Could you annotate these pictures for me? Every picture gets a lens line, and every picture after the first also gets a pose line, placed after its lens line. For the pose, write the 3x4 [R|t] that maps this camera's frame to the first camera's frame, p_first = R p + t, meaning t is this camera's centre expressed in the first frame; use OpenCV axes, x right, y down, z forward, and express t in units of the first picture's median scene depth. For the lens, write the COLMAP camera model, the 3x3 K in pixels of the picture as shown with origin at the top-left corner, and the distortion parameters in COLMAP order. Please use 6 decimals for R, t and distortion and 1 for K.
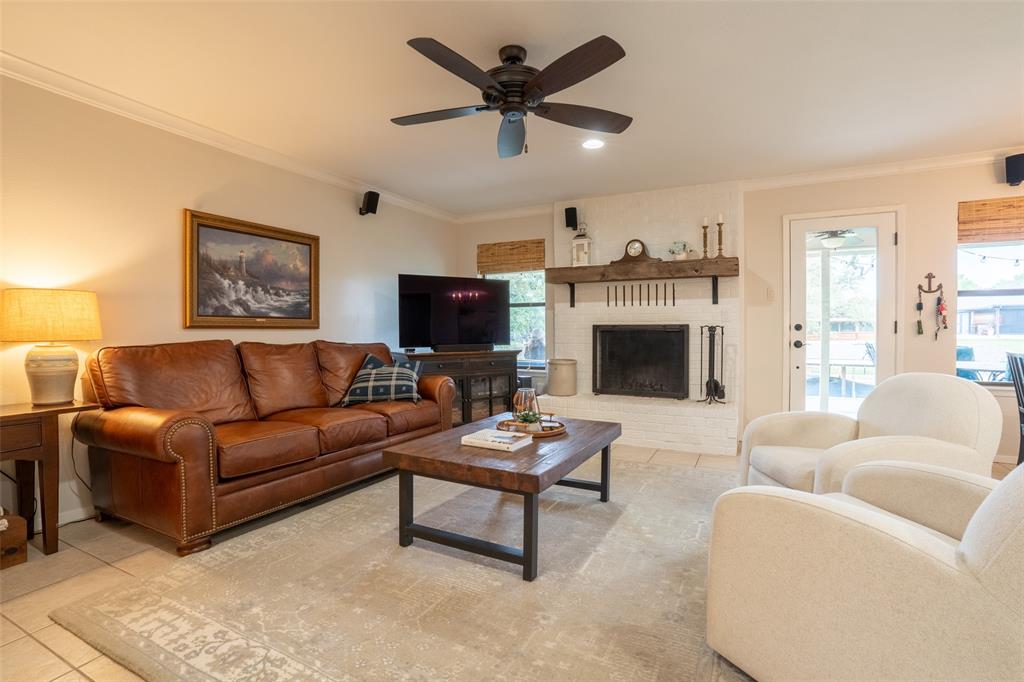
lens RADIAL K [[478.0, 0, 516.0], [0, 478.0, 336.9], [0, 0, 1]] dist [-0.062181, 0.020623]
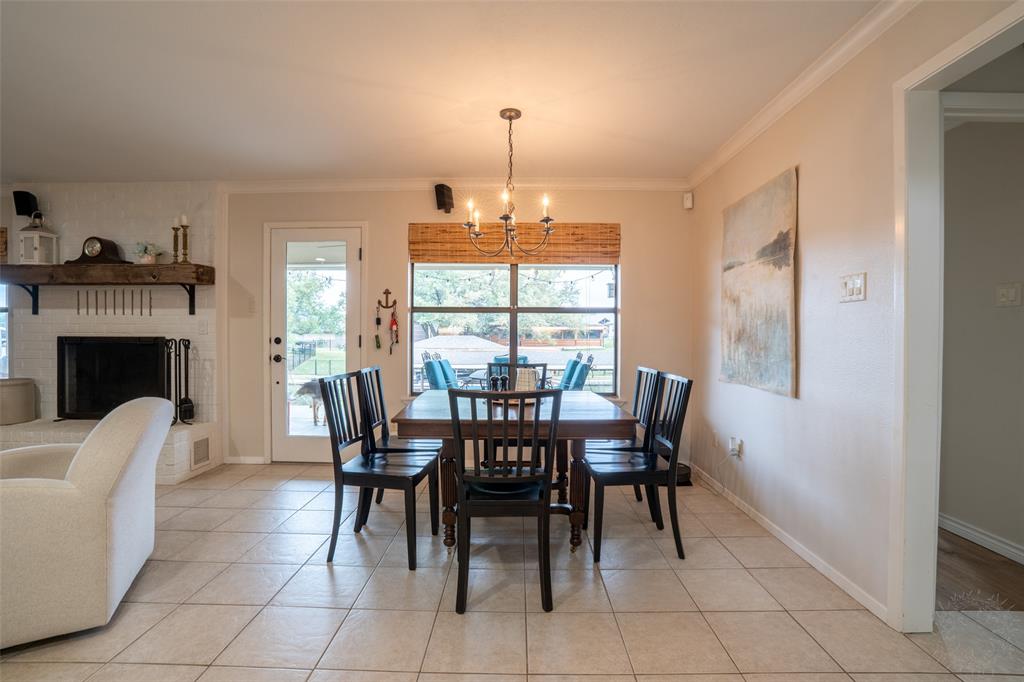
lens RADIAL K [[478.0, 0, 521.1], [0, 478.0, 339.7], [0, 0, 1]] dist [-0.062181, 0.020623]
pose [[0.894558, 0.001796, 0.446948, 0.691103], [0.001390, 0.999976, -0.006801, -0.017210], [-0.446950, 0.006705, 0.894534, -0.091737]]
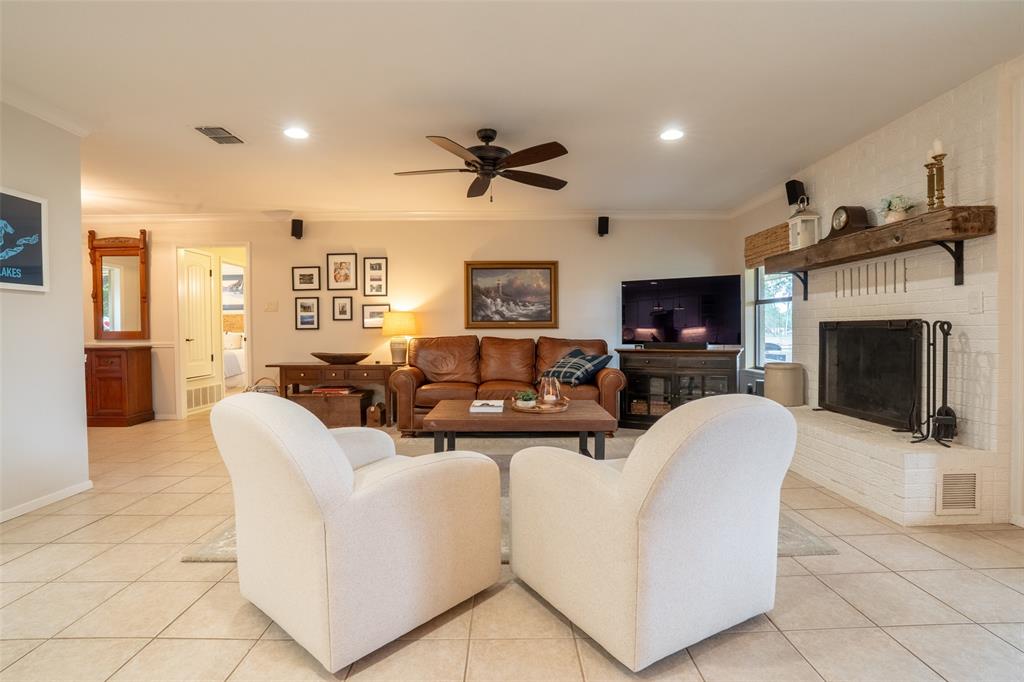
lens RADIAL K [[478.0, 0, 509.6], [0, 478.0, 337.7], [0, 0, 1]] dist [-0.062181, 0.020623]
pose [[0.463639, 0.012569, -0.885935, 0.798439], [-0.009611, 0.999912, 0.009156, -0.001544], [0.885972, 0.004269, 0.463719, 0.250022]]
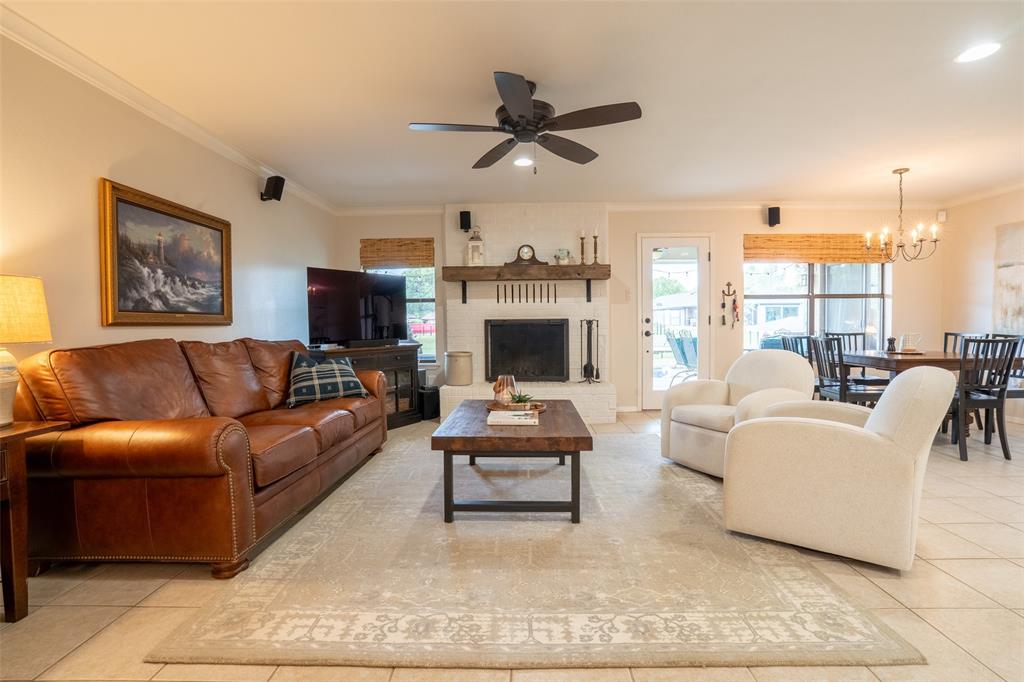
lens RADIAL K [[478.0, 0, 514.7], [0, 478.0, 338.1], [0, 0, 1]] dist [-0.062181, 0.020623]
pose [[0.899618, -0.021252, 0.436161, -0.343060], [0.015691, 0.999743, 0.016350, 0.000901], [-0.436396, -0.007865, 0.899720, -0.030835]]
